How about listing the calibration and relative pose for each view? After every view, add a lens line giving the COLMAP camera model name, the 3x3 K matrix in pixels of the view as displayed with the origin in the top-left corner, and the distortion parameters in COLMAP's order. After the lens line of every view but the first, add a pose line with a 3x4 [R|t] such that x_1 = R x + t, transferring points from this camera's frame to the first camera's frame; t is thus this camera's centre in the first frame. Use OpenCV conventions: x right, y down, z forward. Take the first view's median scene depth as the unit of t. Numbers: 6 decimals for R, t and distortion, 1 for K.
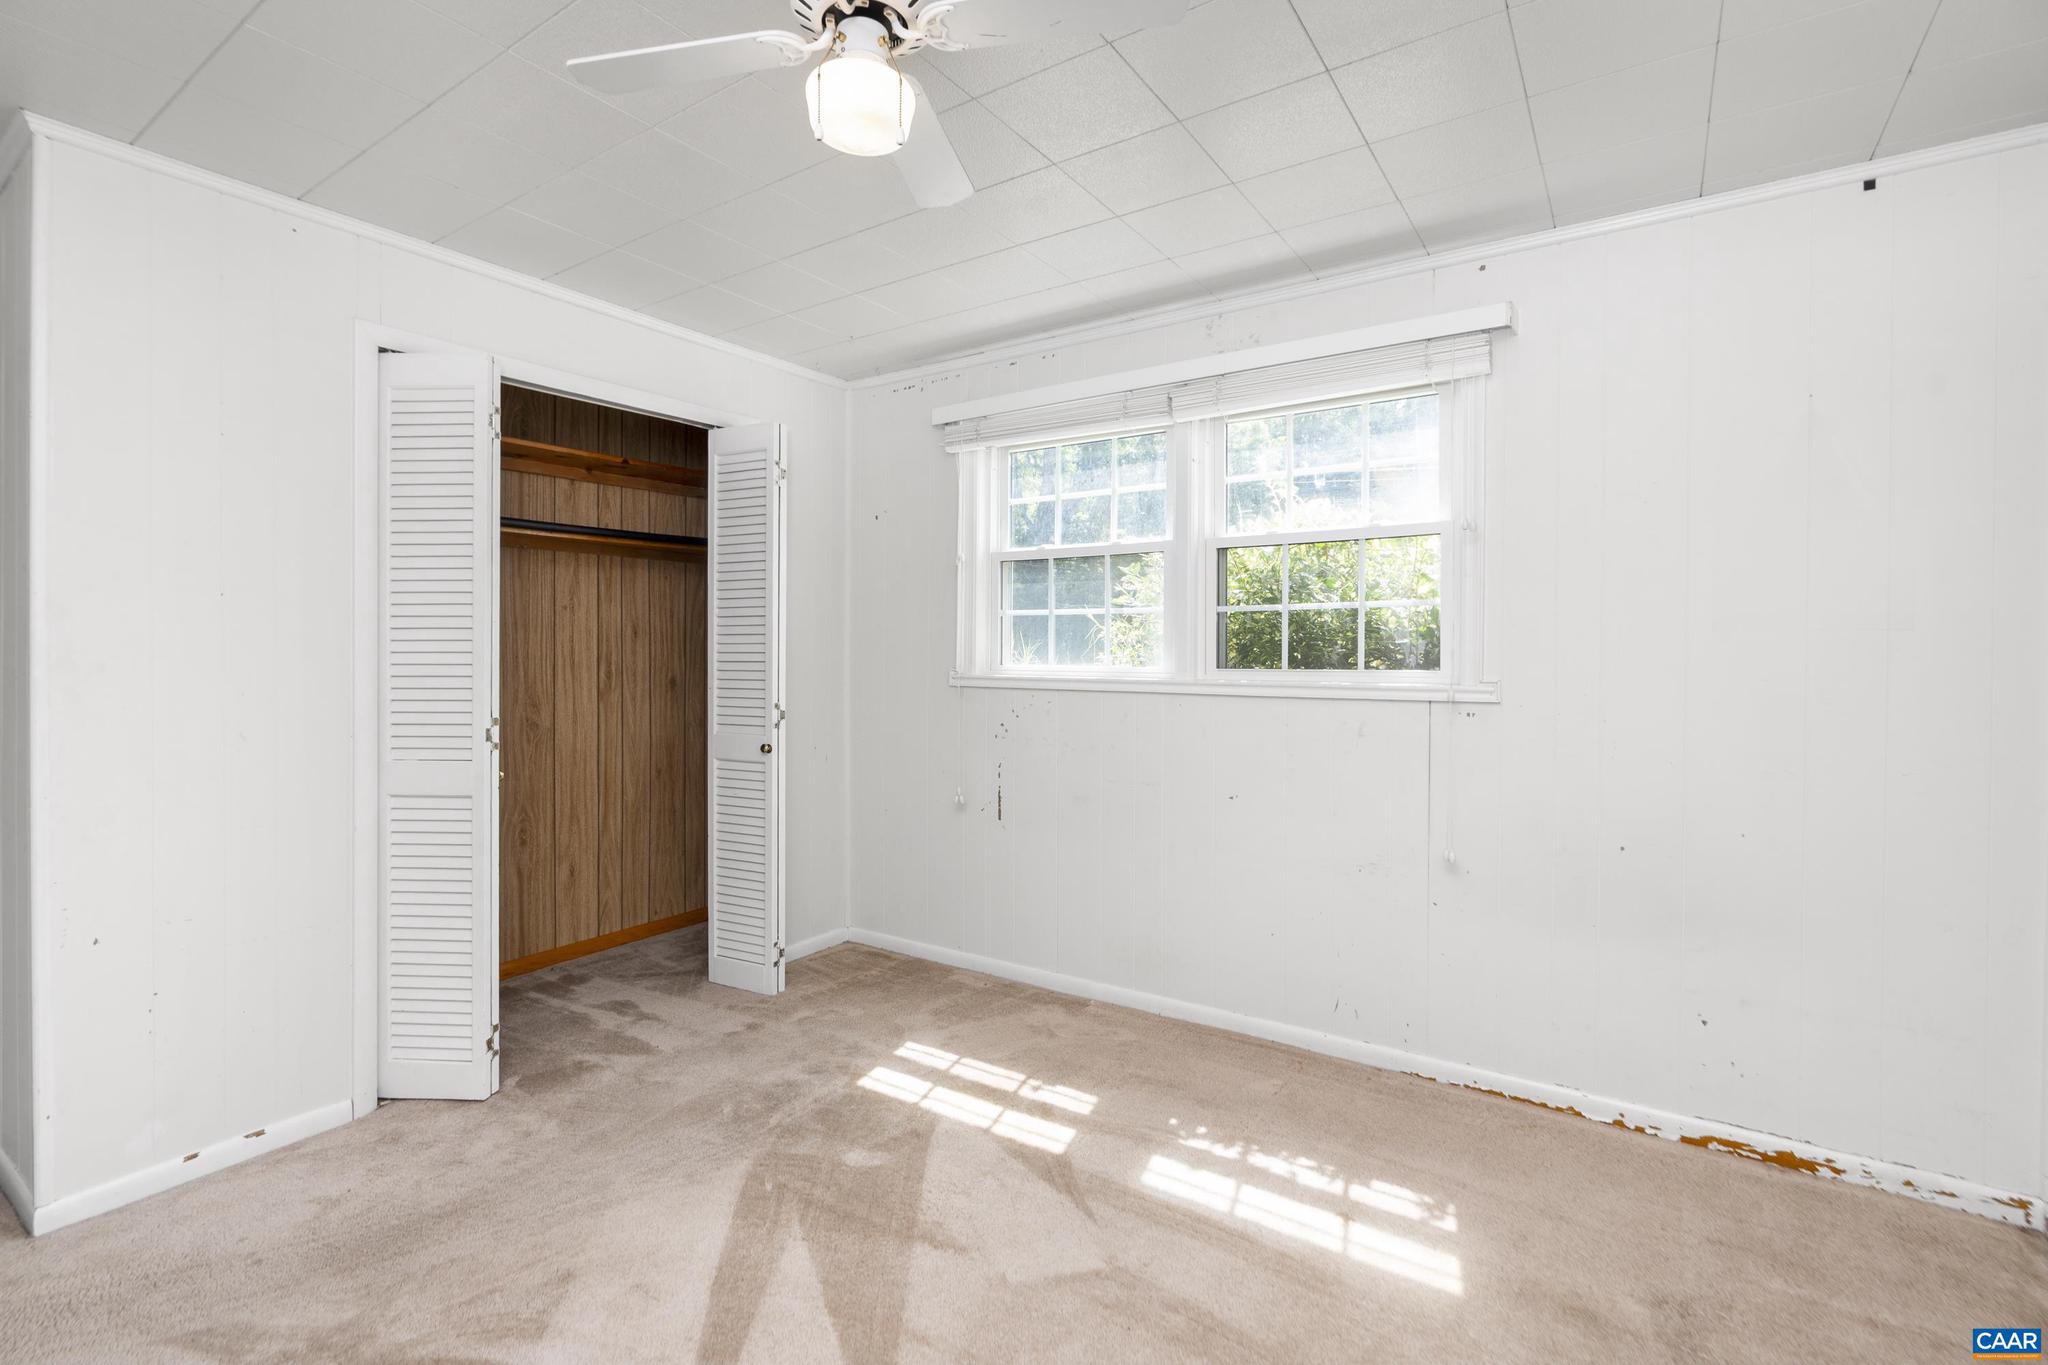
lens RADIAL K [[955.0, 0, 1026.3], [0, 955.0, 662.0], [0, 0, 1]] dist [0.002610, 0.000633]
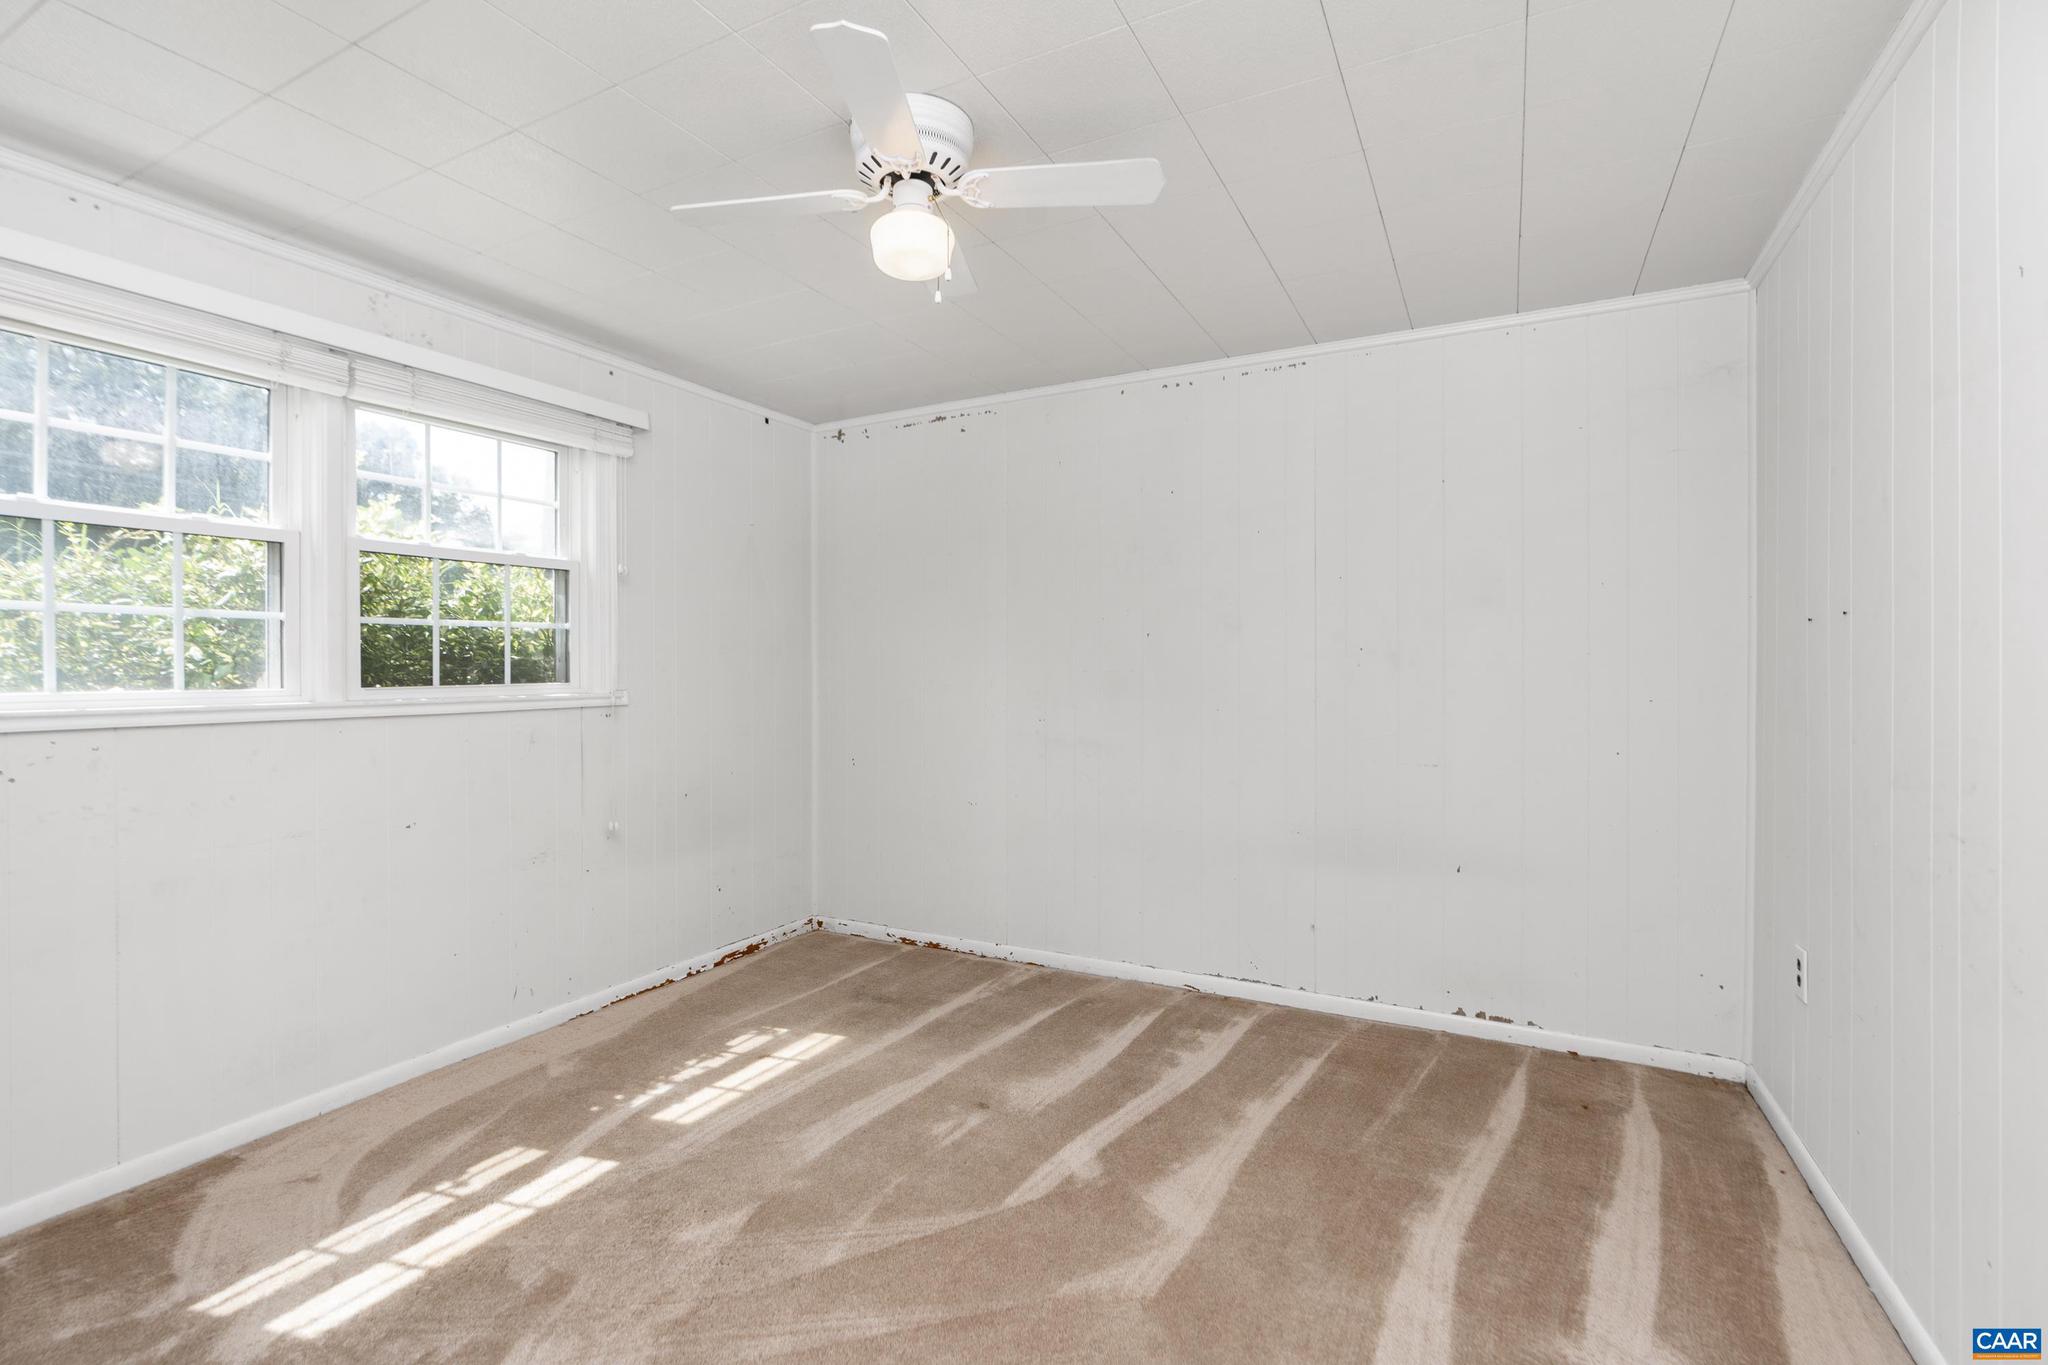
lens RADIAL K [[933.9, 0, 1024.0], [0, 933.9, 682.5], [0, 0, 1]] dist [-0.000559, -0.000010]
pose [[-0.114805, -0.020822, 0.993170, -0.873988], [0.010855, 0.999694, 0.022214, -0.012349], [-0.993329, 0.013331, -0.114544, 0.601432]]
